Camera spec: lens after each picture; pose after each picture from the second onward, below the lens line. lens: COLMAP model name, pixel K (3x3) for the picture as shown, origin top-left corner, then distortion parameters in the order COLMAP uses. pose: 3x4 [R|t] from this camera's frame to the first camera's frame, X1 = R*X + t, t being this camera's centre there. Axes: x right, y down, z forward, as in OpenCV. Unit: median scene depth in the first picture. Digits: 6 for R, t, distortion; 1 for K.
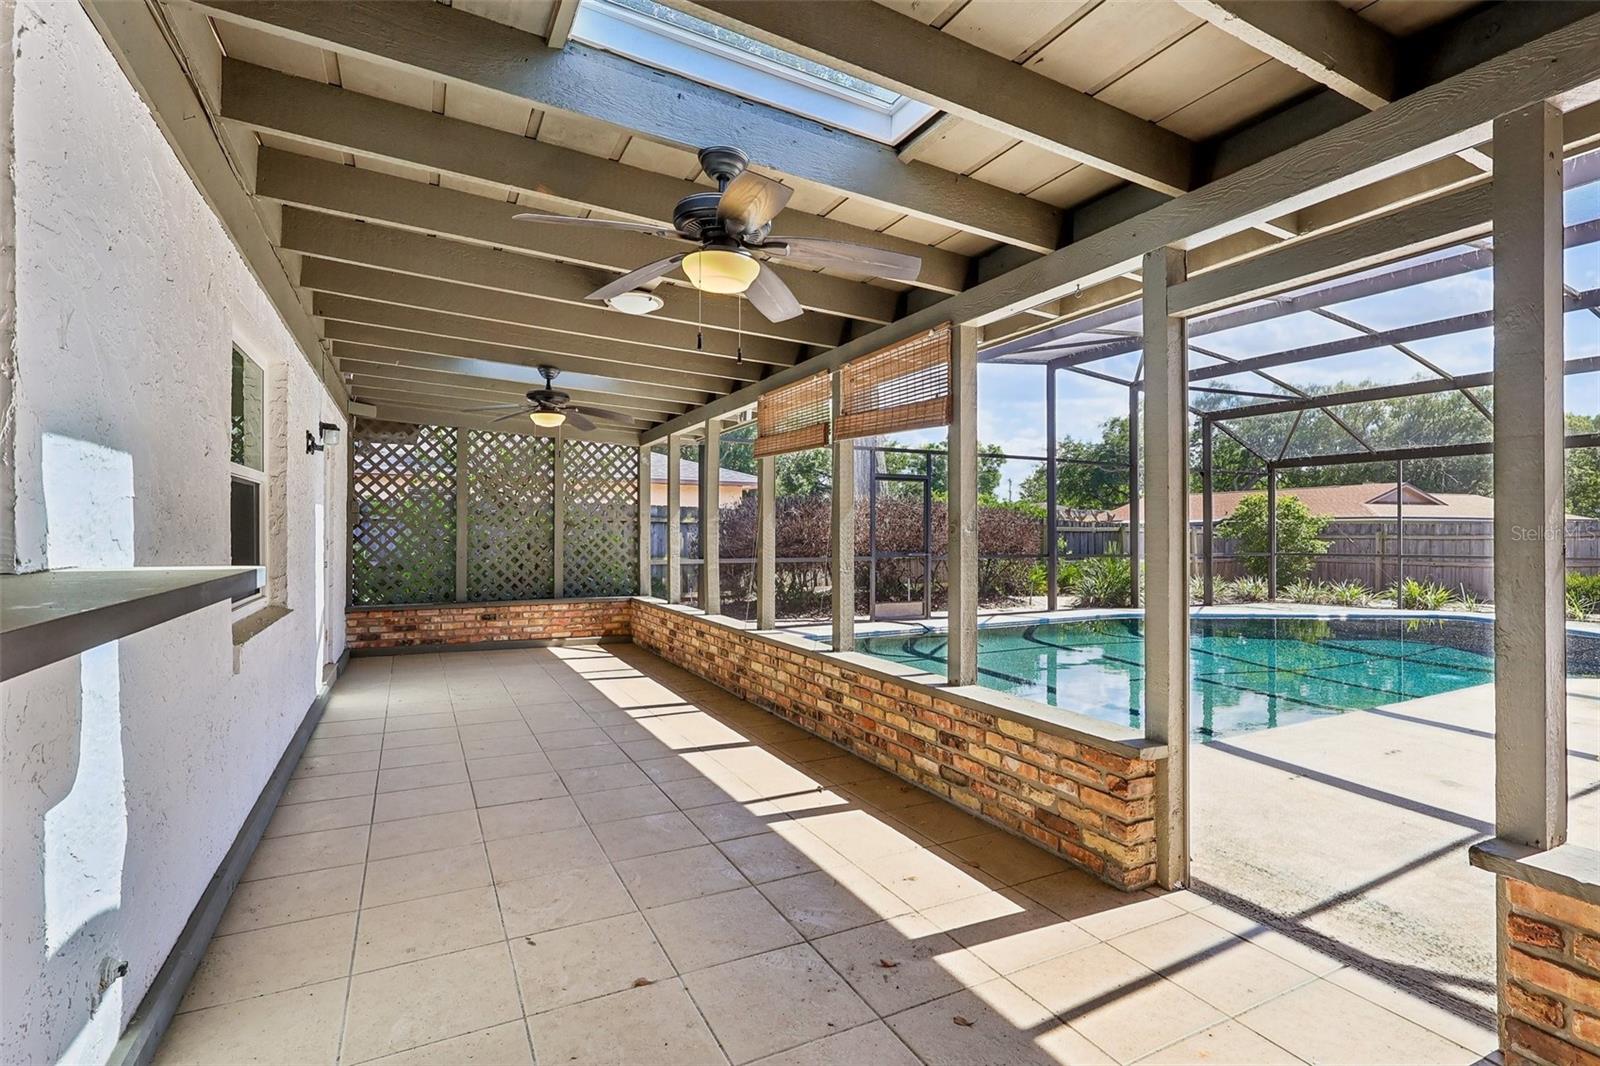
lens RADIAL K [[757.8, 0, 802.6], [0, 757.8, 544.2], [0, 0, 1]] dist [-0.001129, 0.000400]
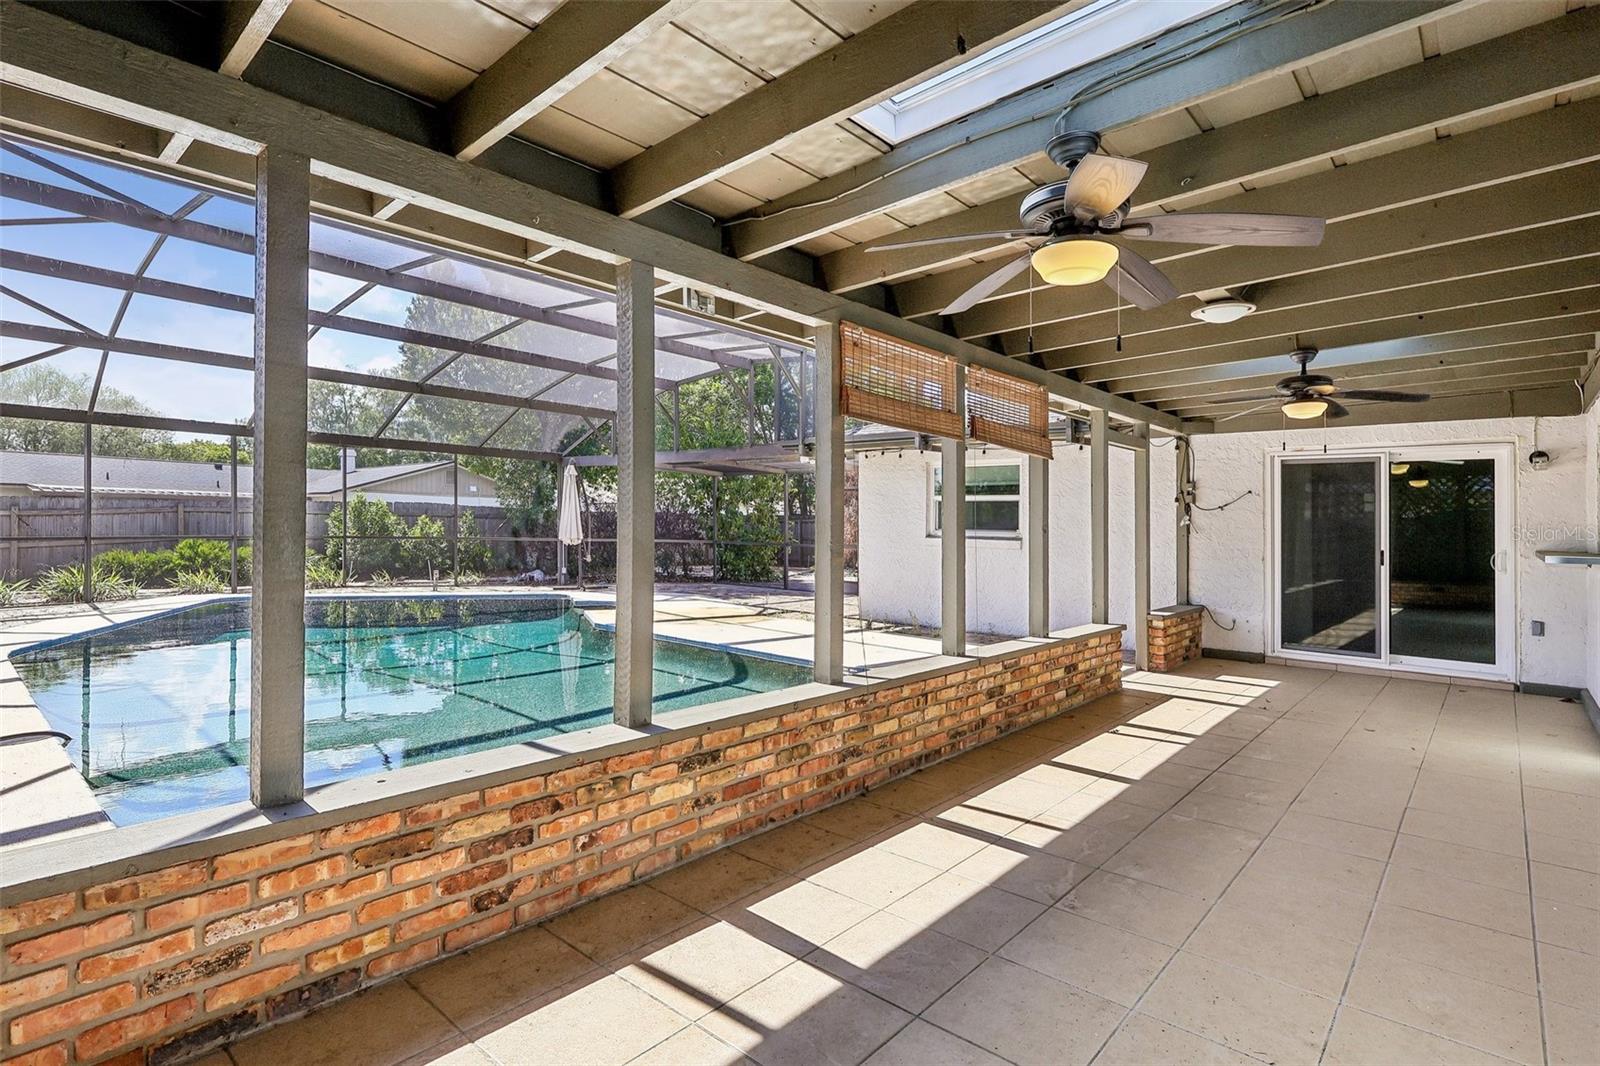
lens RADIAL K [[750.6, 0, 793.8], [0, 750.6, 525.9], [0, 0, 1]] dist [-0.005932, 0.000134]
pose [[-0.333499, -0.001889, 0.942748, -0.532097], [0.001091, 0.999997, 0.002389, -0.018367], [-0.942750, 0.001825, -0.333496, 1.027899]]
